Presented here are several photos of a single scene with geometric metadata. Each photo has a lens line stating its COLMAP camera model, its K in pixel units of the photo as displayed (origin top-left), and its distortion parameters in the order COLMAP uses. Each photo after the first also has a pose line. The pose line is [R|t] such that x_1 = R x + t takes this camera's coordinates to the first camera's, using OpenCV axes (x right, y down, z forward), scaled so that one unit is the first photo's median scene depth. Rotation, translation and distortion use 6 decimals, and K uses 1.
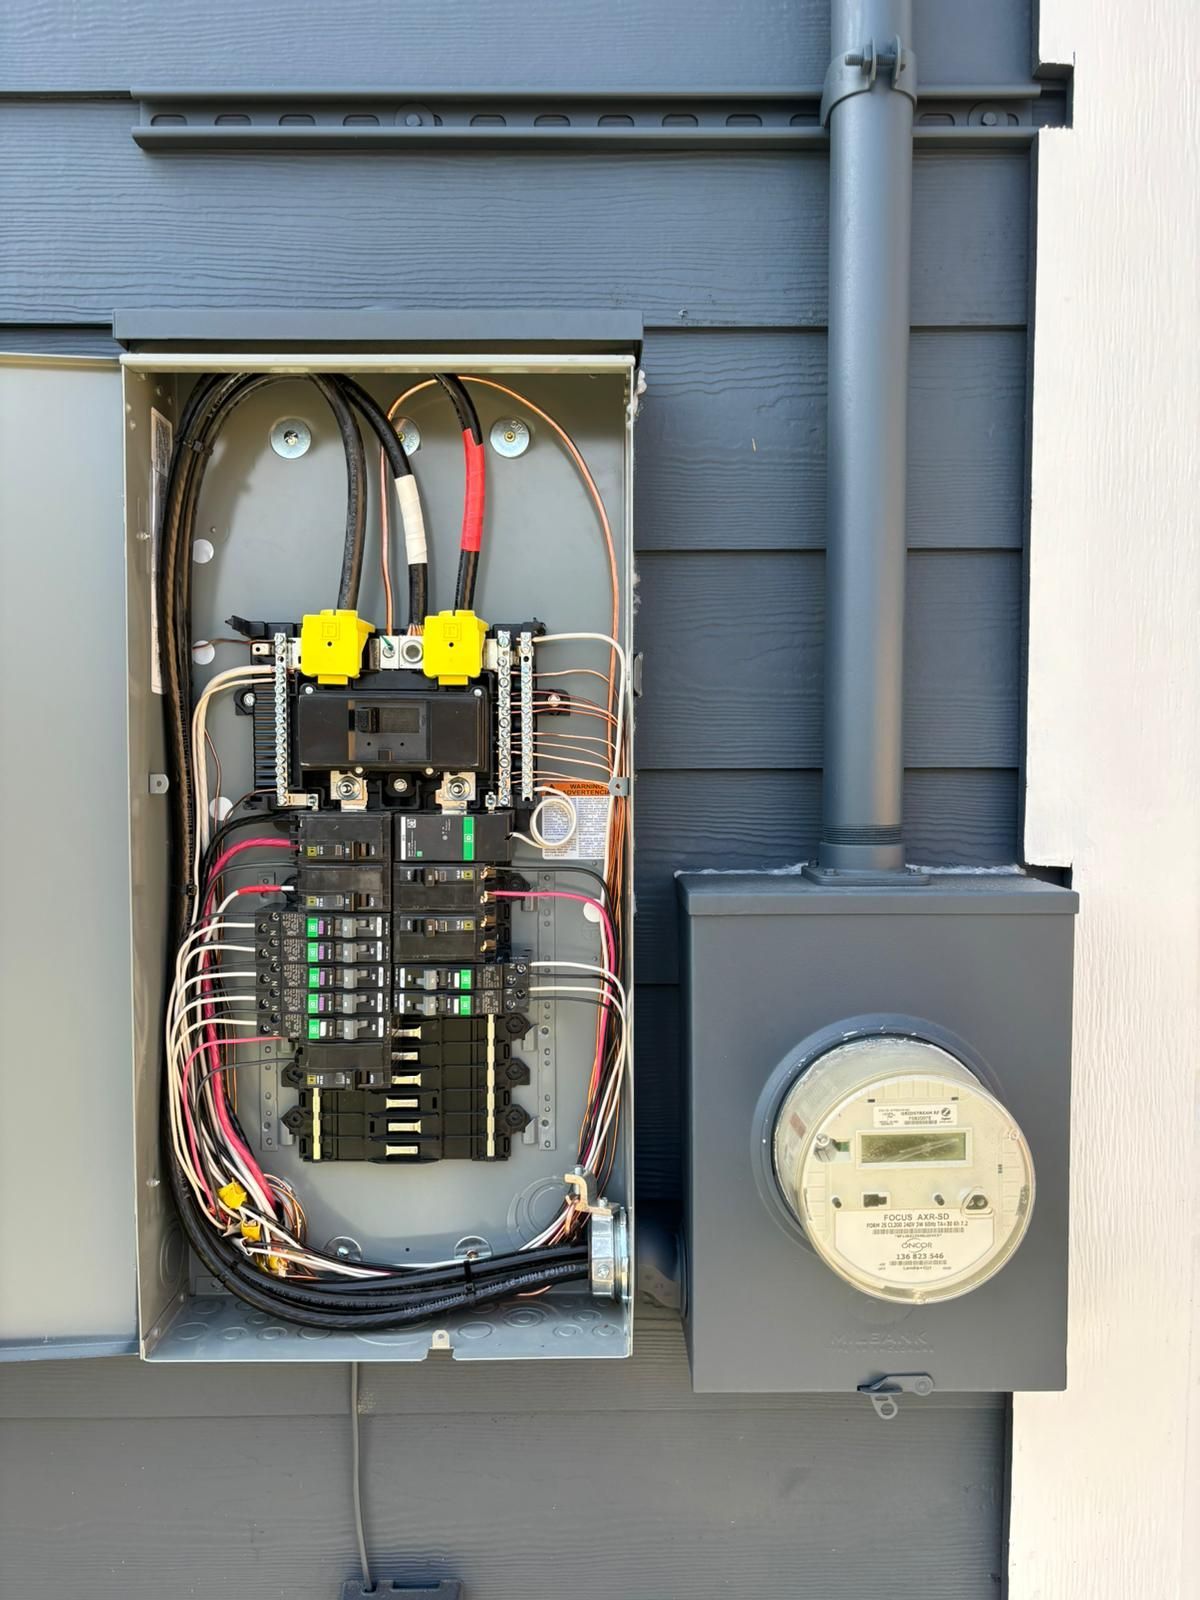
lens RADIAL K [[1193.1, 0, 594.0], [0, 1193.1, 807.8], [0, 0, 1]] dist [0.046181, -0.048606]
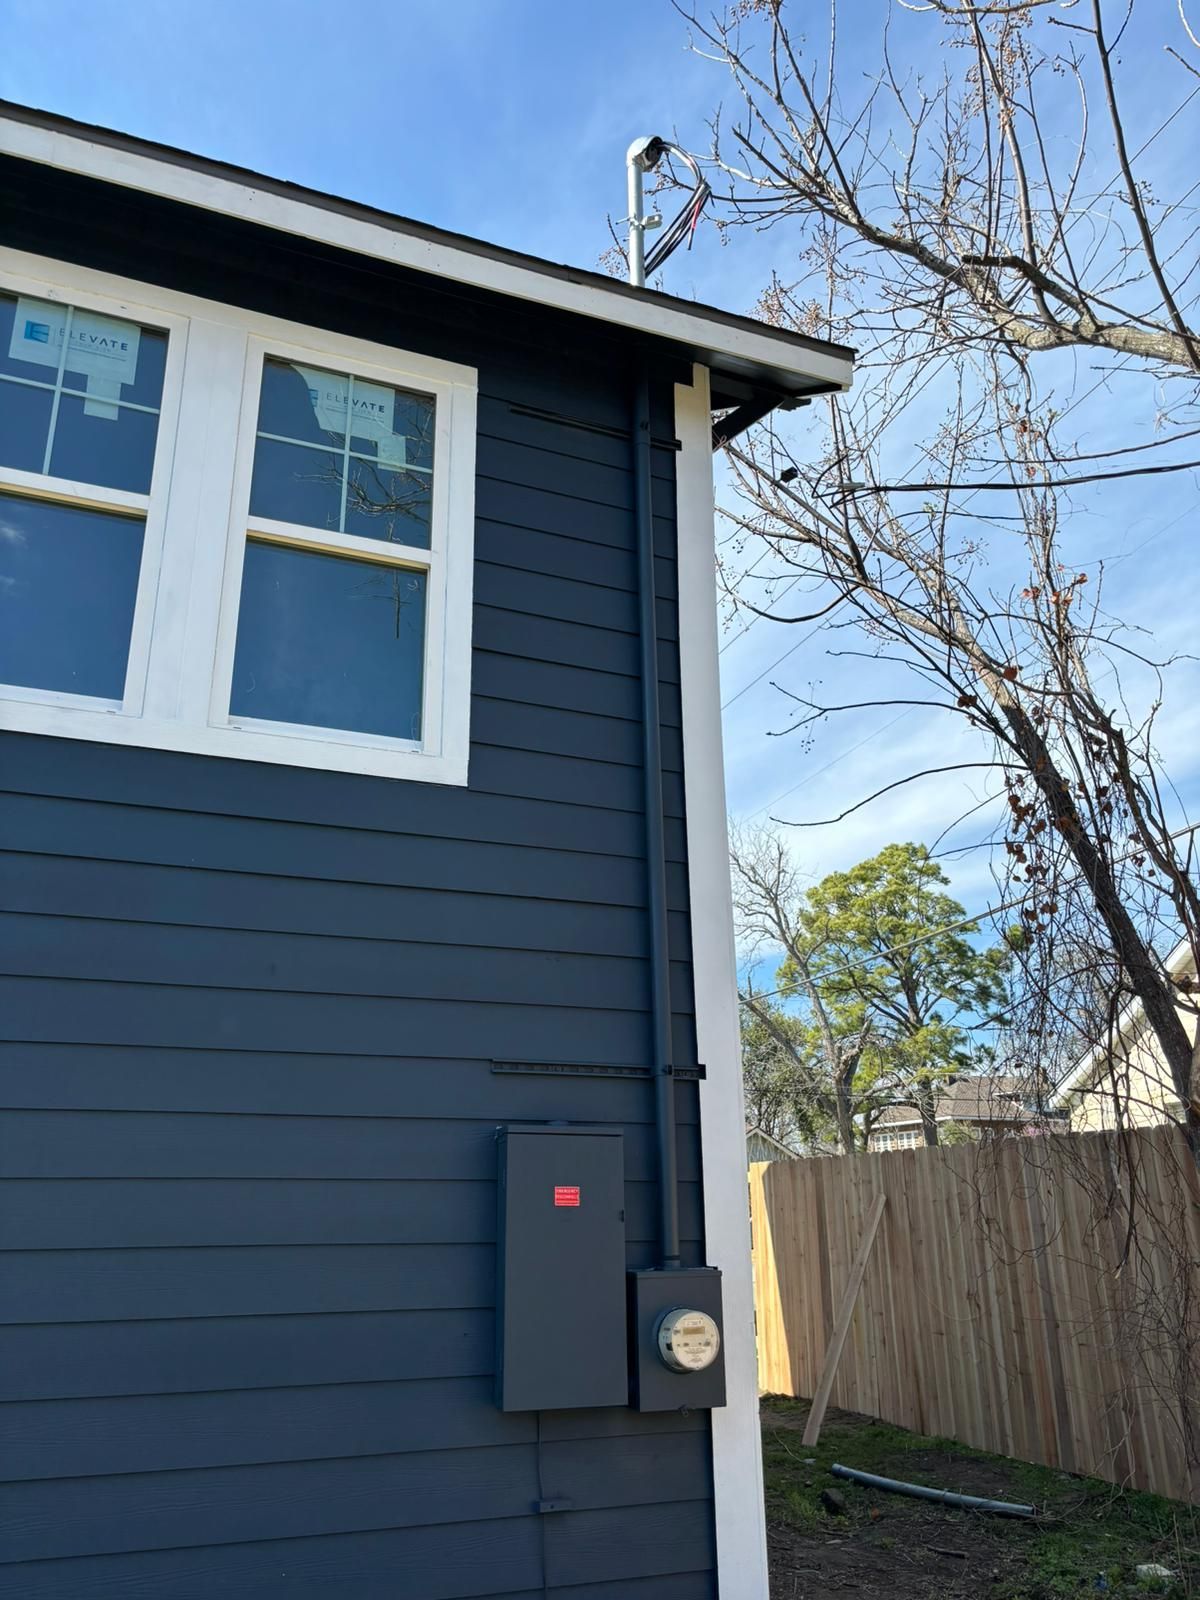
lens RADIAL K [[1193.1, 0, 598.6], [0, 1193.1, 799.9], [0, 0, 1]] dist [0.046181, -0.048606]
pose [[0.935618, 0.110314, 0.335336, -1.460167], [0.027281, 0.924485, -0.380240, 0.120649], [-0.351959, 0.364908, 0.861955, -2.824648]]
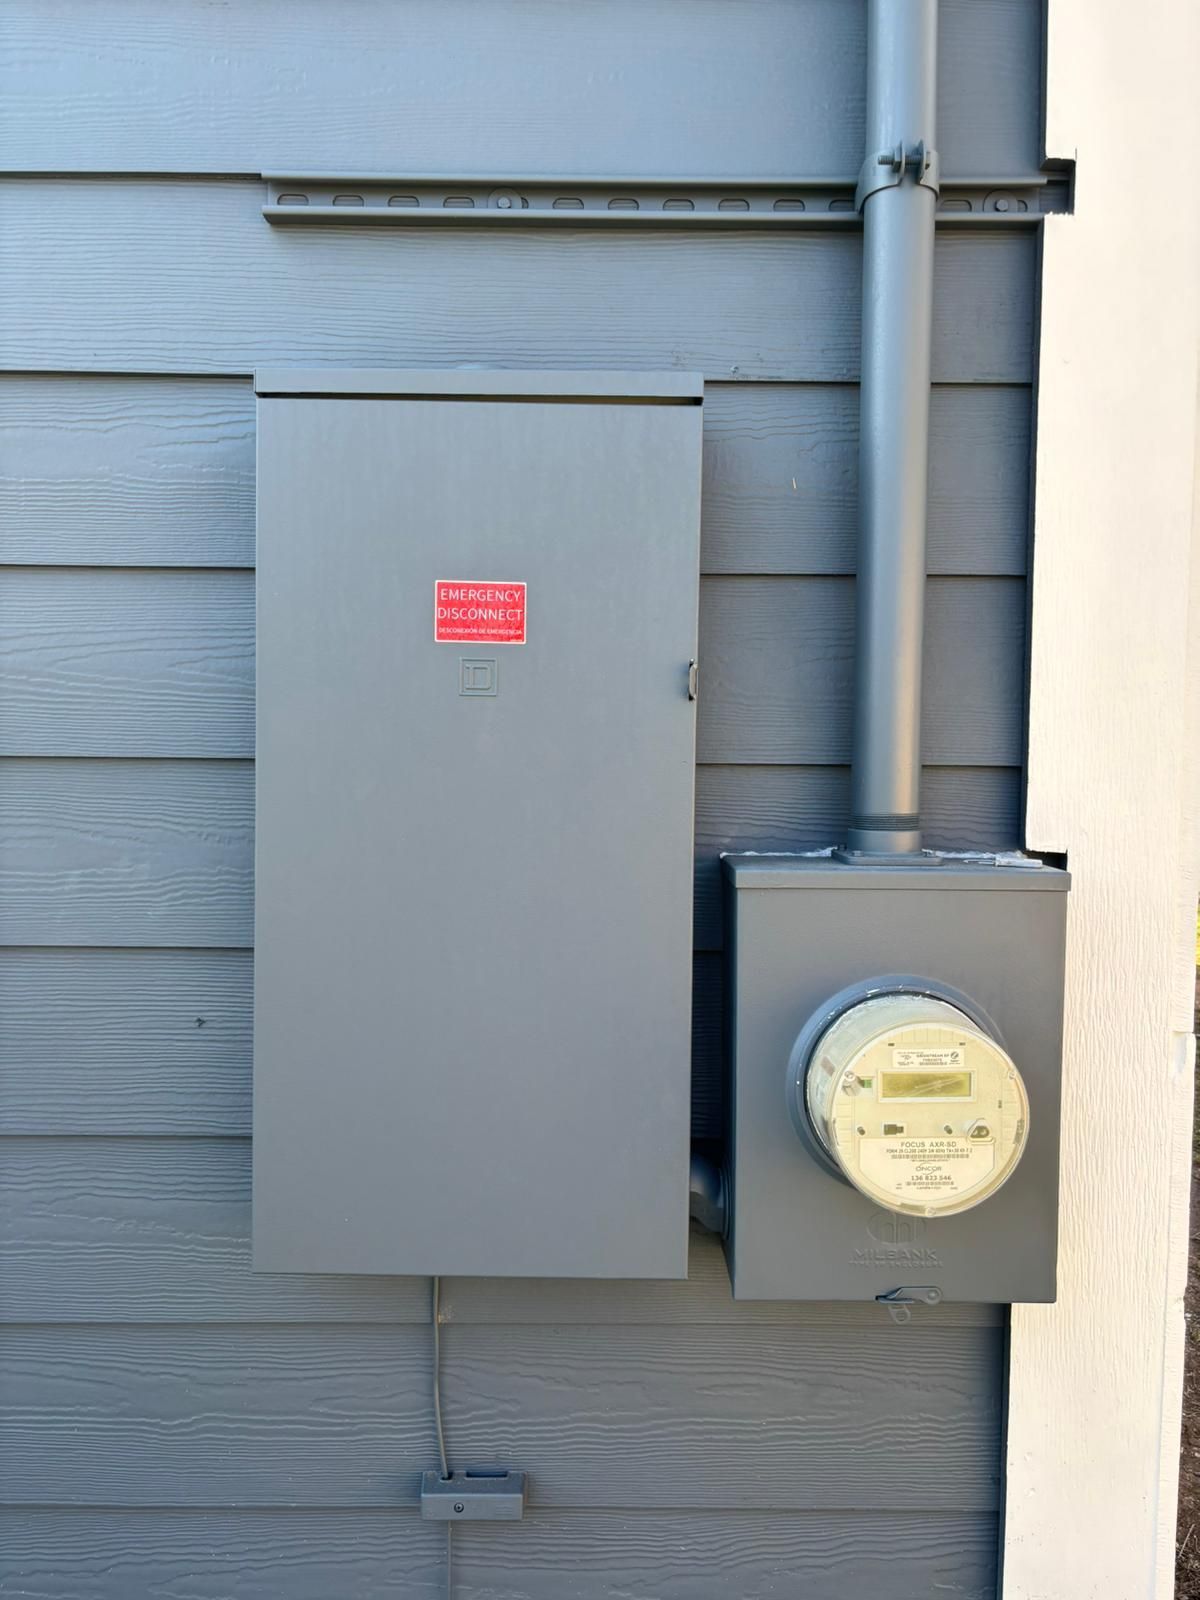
lens RADIAL K [[1193.1, 0, 601.1], [0, 1193.1, 796.3], [0, 0, 1]] dist [0.046181, -0.048606]
pose [[0.999905, 0.012396, -0.006078, -0.042393], [-0.012433, 0.999904, -0.006089, 0.007543], [0.006002, 0.006164, 0.999963, -0.154228]]
